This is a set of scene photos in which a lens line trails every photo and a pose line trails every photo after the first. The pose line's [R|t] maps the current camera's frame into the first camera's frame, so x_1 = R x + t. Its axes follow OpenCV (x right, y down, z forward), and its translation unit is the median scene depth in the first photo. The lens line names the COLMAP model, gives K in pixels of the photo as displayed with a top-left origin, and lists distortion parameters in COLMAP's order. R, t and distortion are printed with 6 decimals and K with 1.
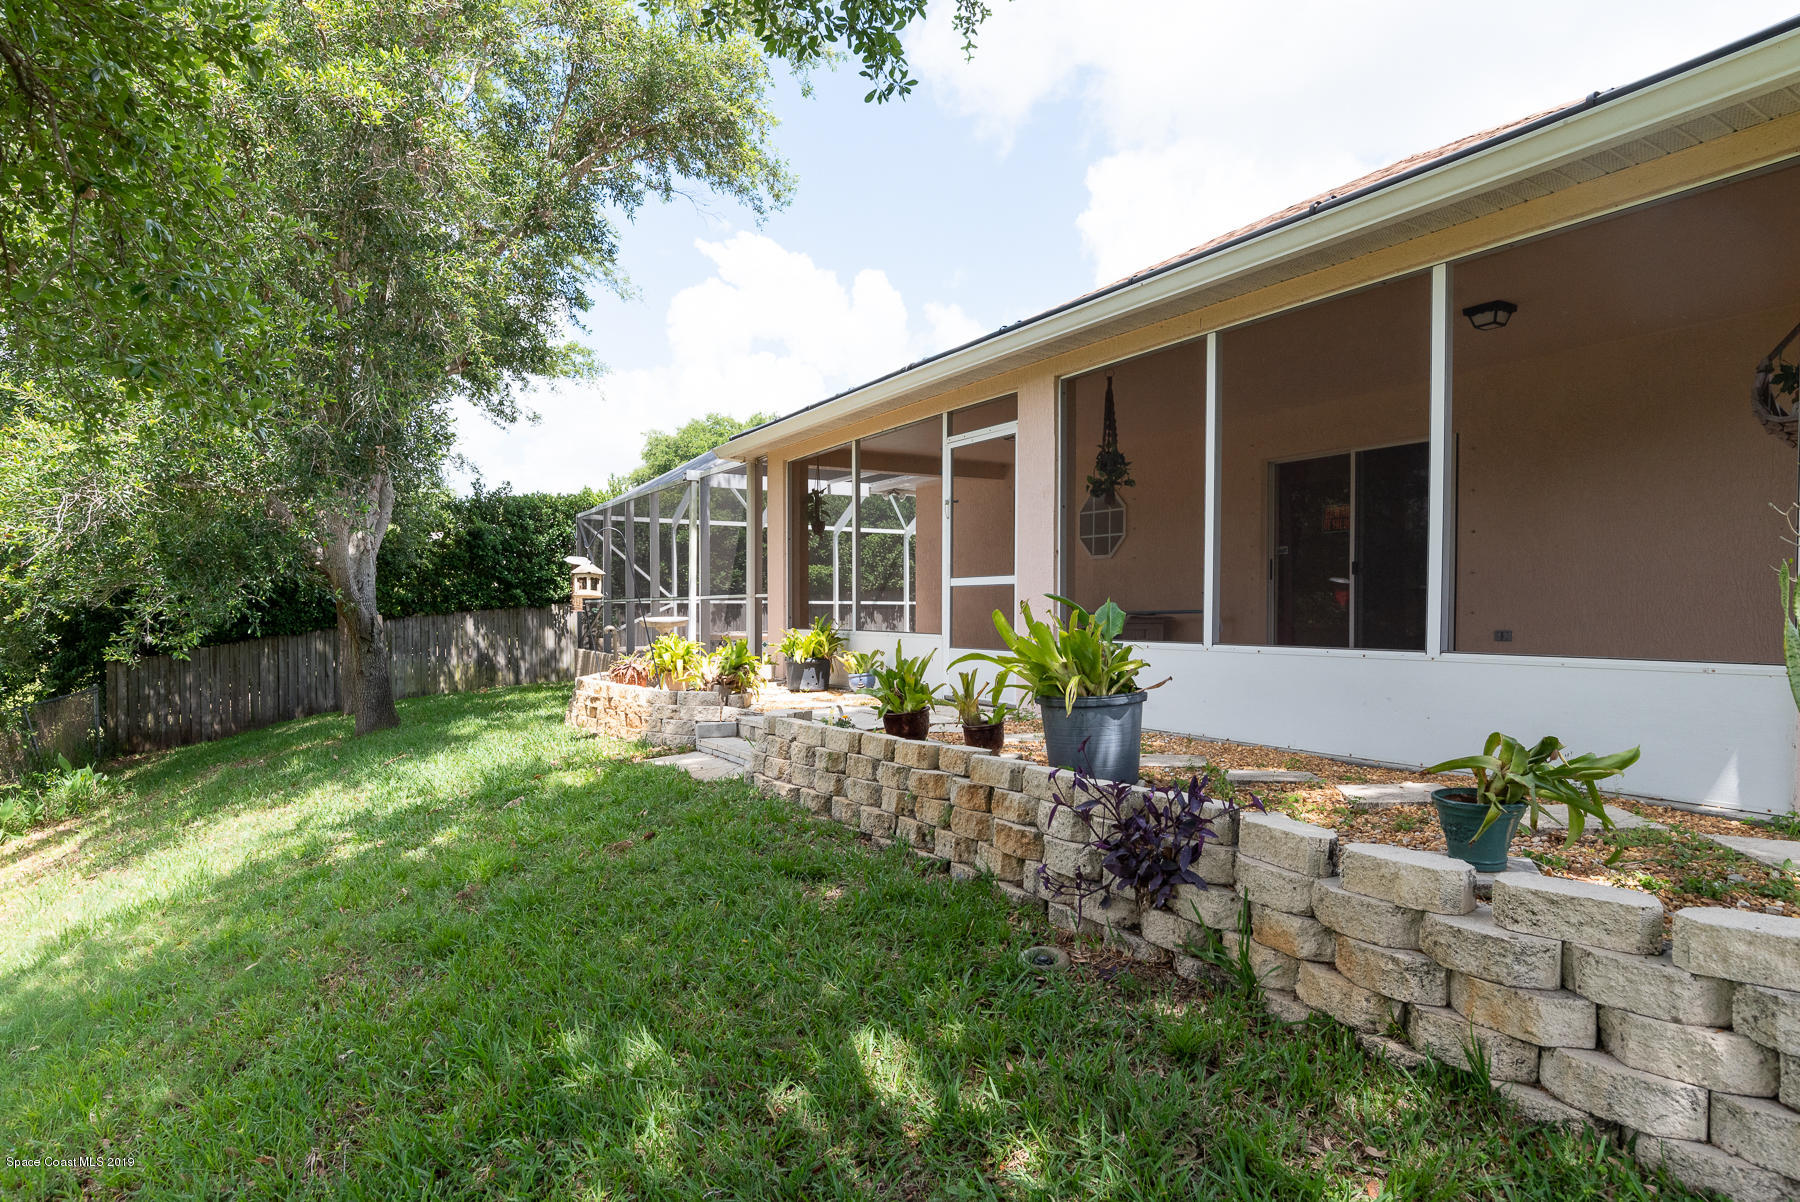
lens RADIAL K [[908.6, 0, 920.0], [0, 908.6, 613.3], [0, 0, 1]] dist [-0.051224, 0.020782]
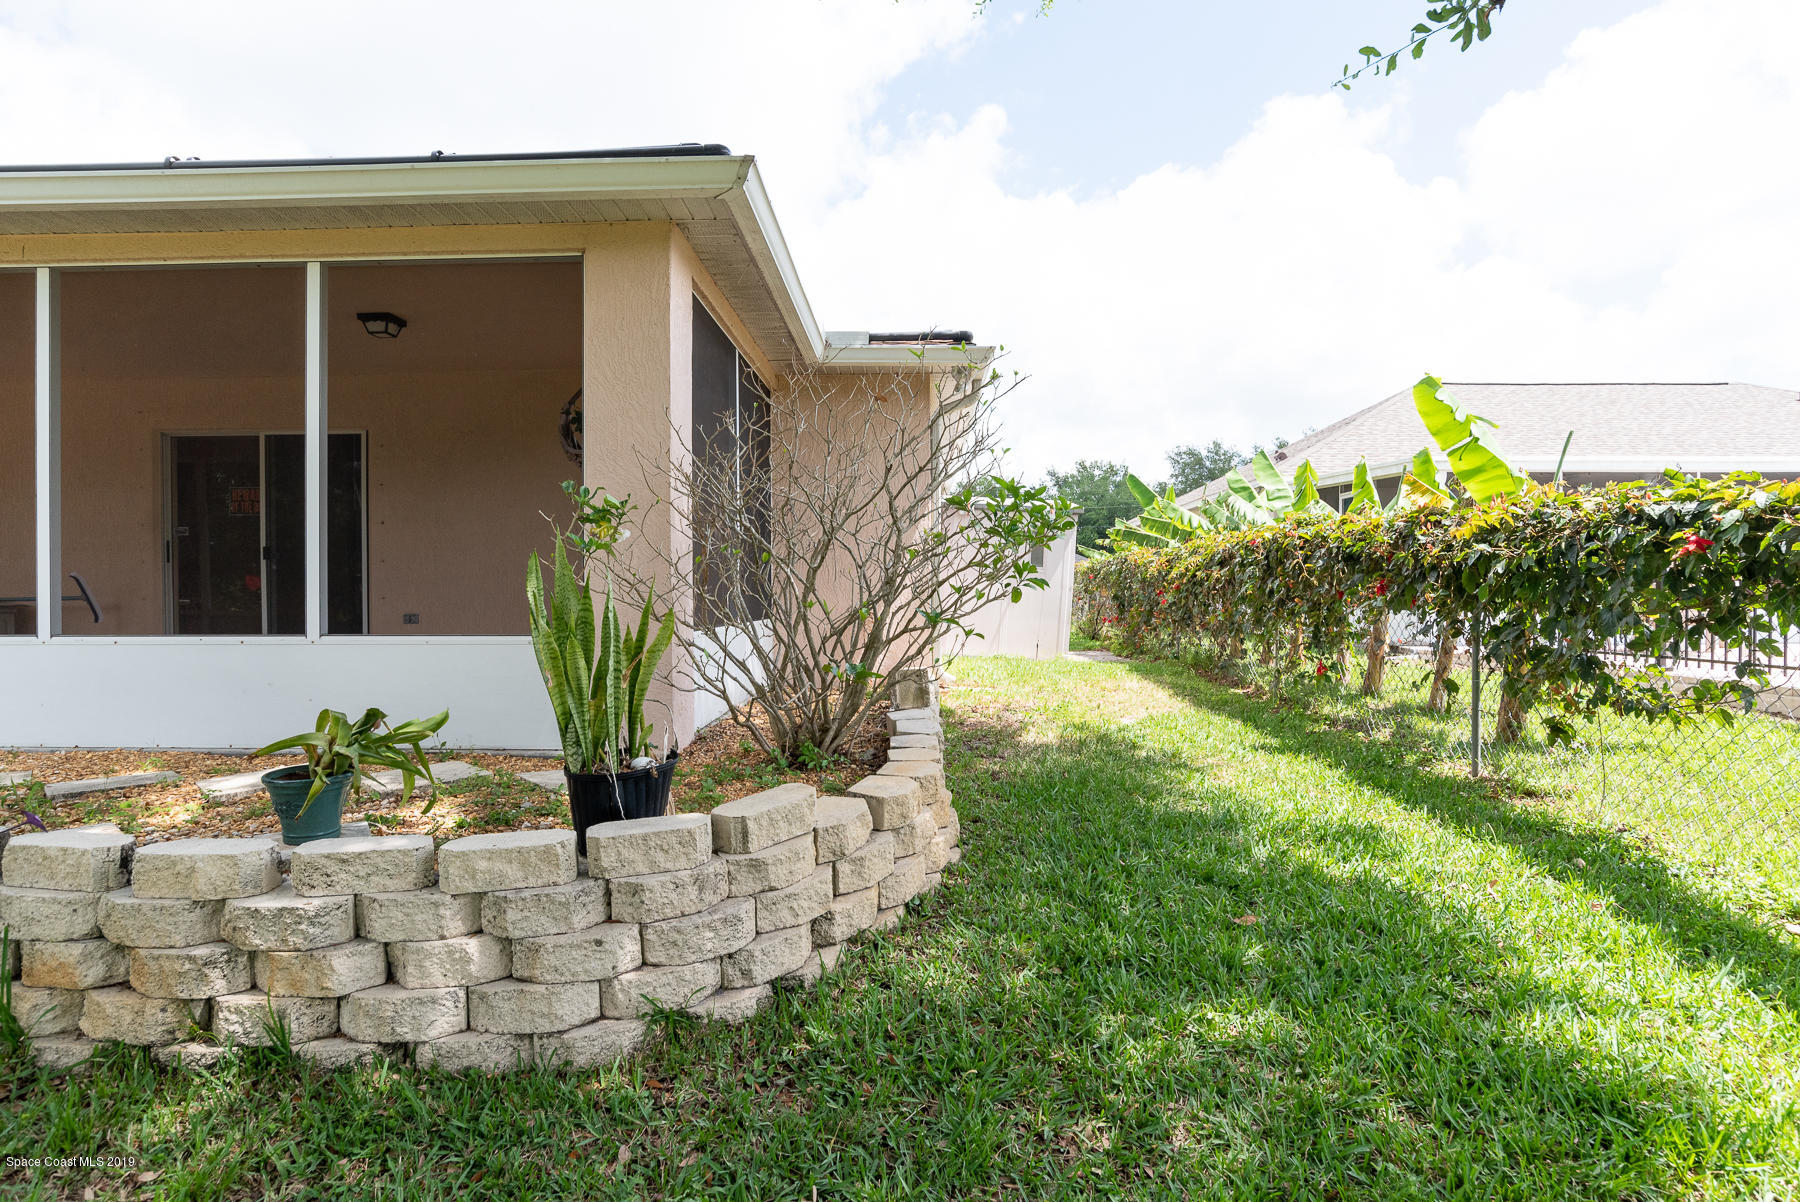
lens RADIAL K [[833.1, 0, 901.1], [0, 833.1, 589.0], [0, 0, 1]] dist [-0.038698, 0.013184]
pose [[0.596891, 0.004827, 0.802308, 0.289319], [0.007828, 0.999899, -0.011840, 0.007650], [-0.802284, 0.013348, 0.596793, -0.141892]]
